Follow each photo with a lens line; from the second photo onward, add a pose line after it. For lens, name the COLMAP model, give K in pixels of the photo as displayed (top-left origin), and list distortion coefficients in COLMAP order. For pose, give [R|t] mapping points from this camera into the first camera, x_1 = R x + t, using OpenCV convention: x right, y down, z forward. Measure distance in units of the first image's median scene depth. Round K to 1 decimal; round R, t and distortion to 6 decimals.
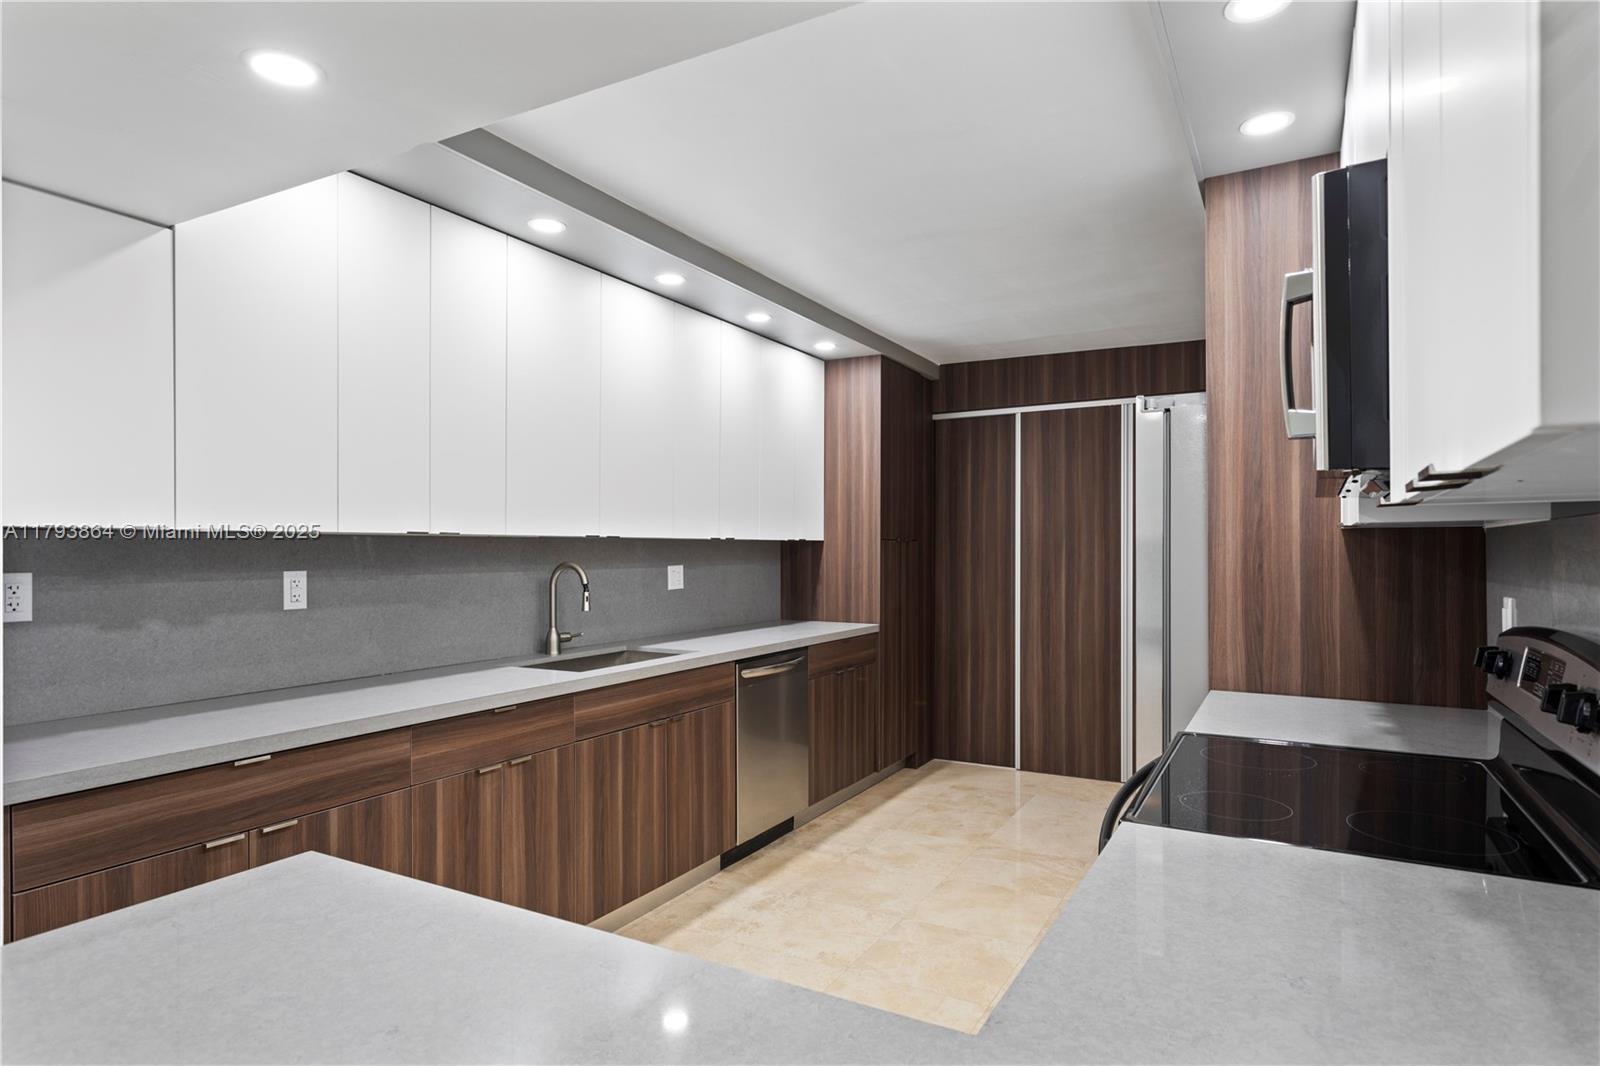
lens RADIAL K [[898.8, 0, 776.5], [0, 898.8, 550.7], [0, 0, 1]] dist [-0.002065, -0.000271]
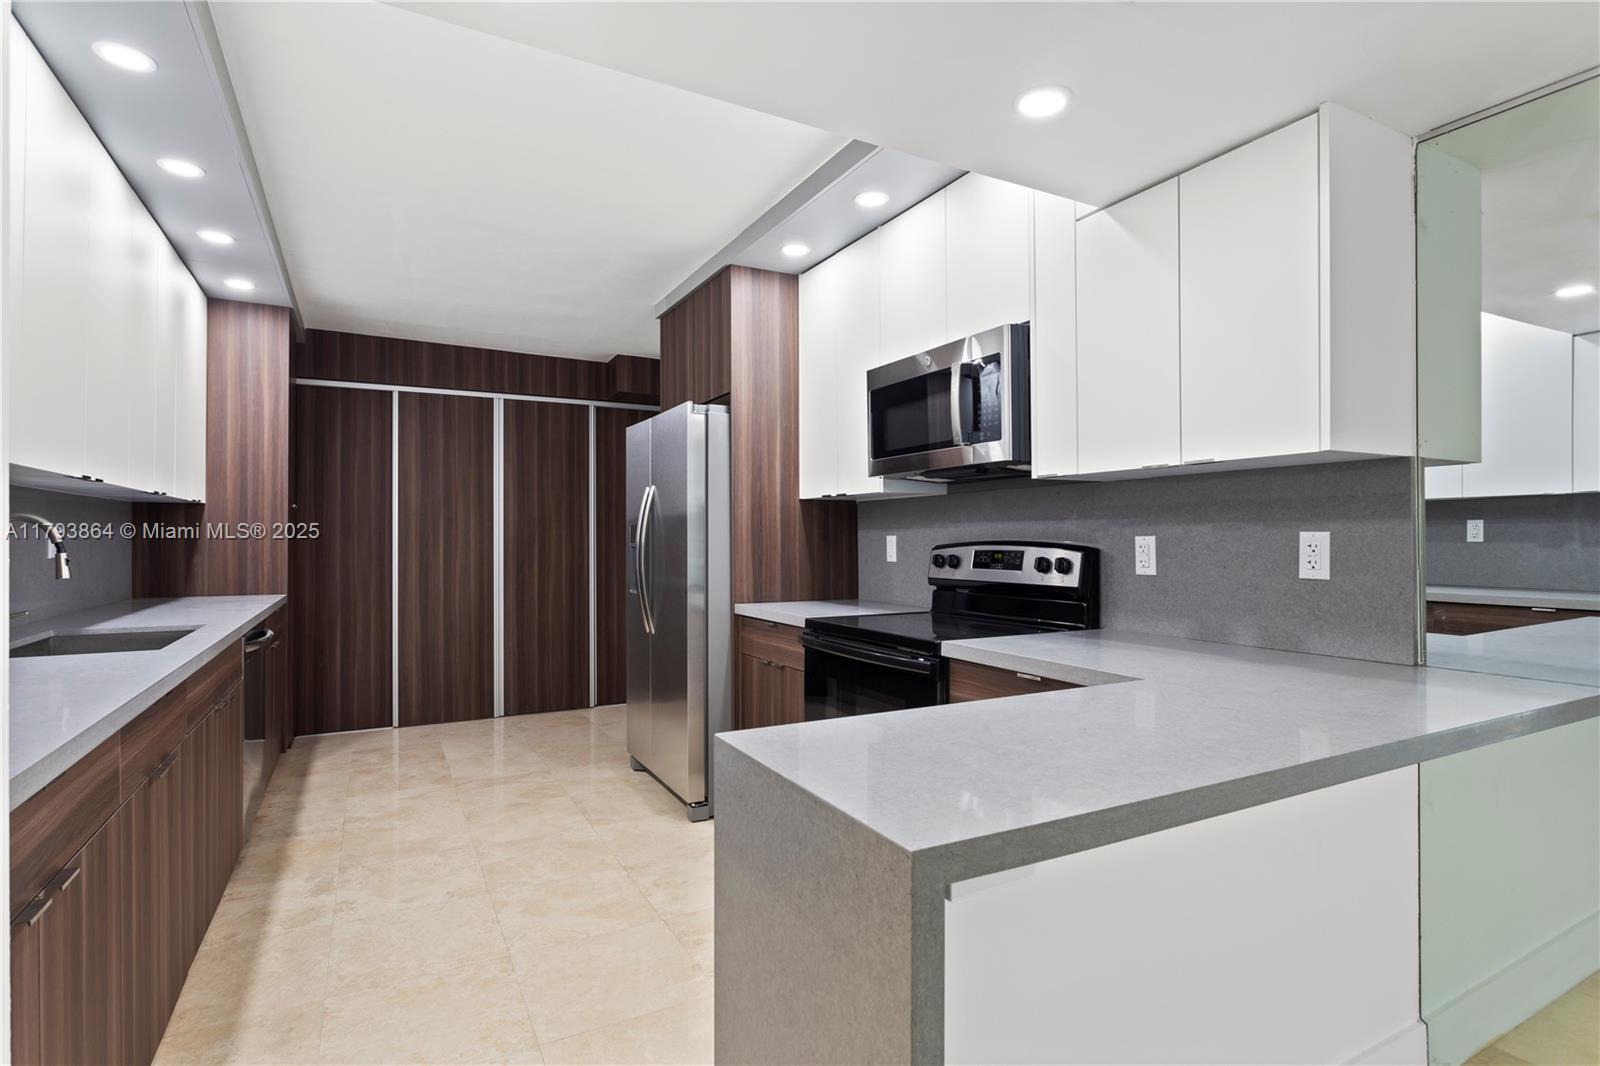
lens RADIAL K [[808.4, 0, 811.8], [0, 808.4, 533.6], [0, 0, 1]] dist [-0.014044, 0.009714]
pose [[0.519949, 0.006442, 0.854173, -0.352674], [0.000051, 0.999971, -0.007573, 0.027443], [-0.854197, 0.003981, 0.519934, 0.106083]]
